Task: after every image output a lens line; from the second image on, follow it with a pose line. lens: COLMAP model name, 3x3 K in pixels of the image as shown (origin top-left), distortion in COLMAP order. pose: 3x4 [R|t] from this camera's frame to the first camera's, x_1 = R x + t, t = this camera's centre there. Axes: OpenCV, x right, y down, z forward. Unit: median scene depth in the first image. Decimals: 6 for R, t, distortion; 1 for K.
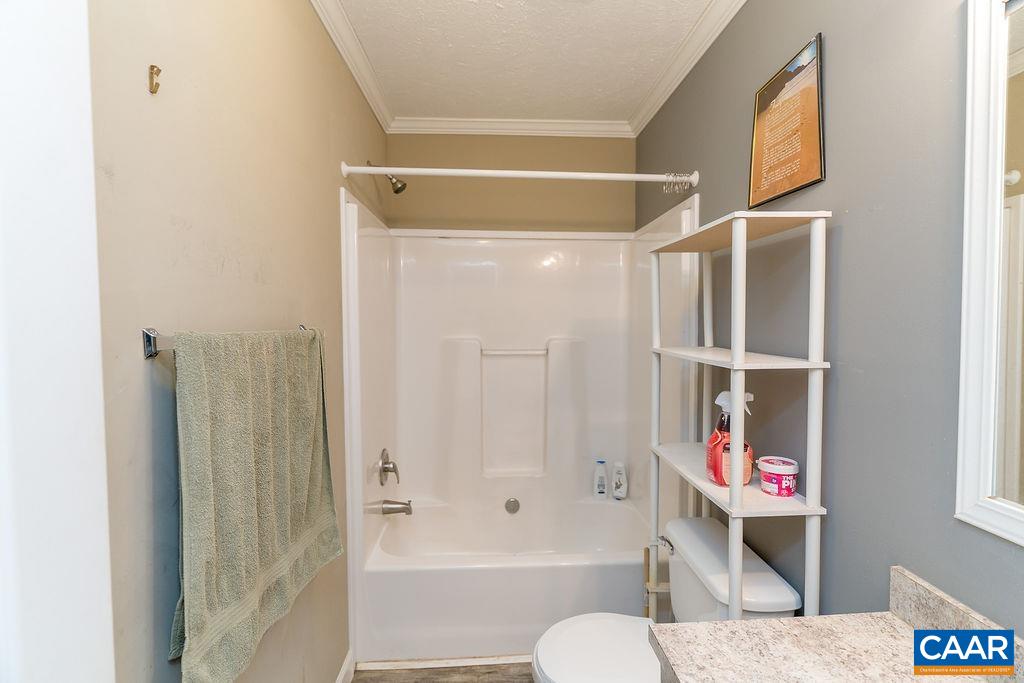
lens RADIAL K [[461.4, 0, 506.9], [0, 461.4, 342.0], [0, 0, 1]] dist [-0.003869, 0.001319]
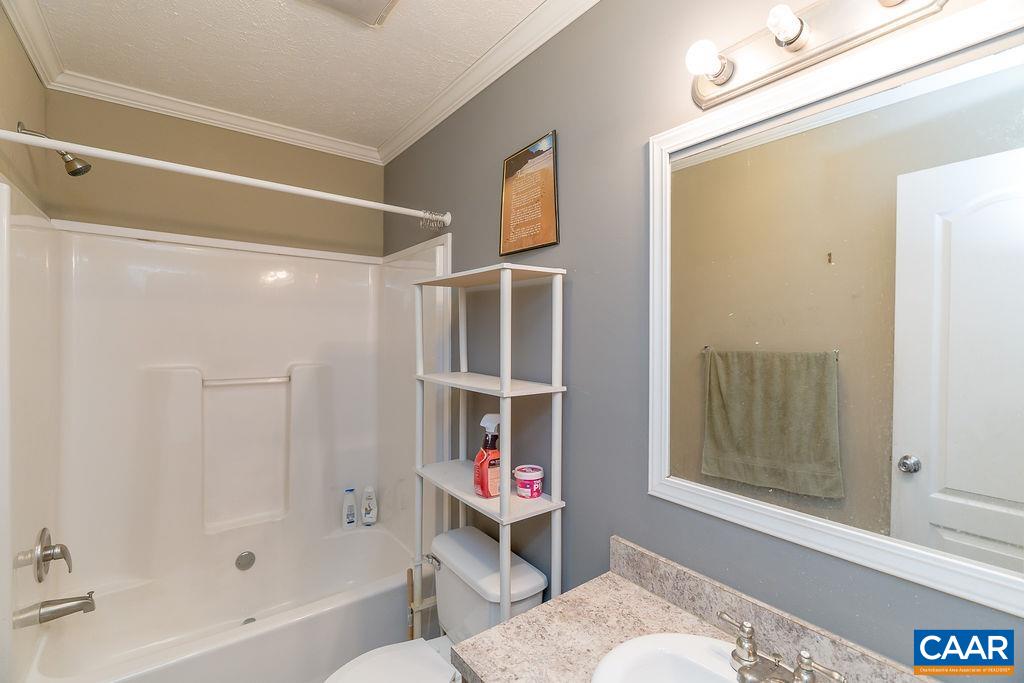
lens RADIAL K [[461.4, 0, 502.7], [0, 461.4, 342.5], [0, 0, 1]] dist [-0.003869, 0.001319]
pose [[0.830308, -0.005377, 0.557279, -0.098119], [0.019674, 0.999613, -0.019668, -0.034516], [-0.556958, 0.027294, 0.830092, 0.019159]]
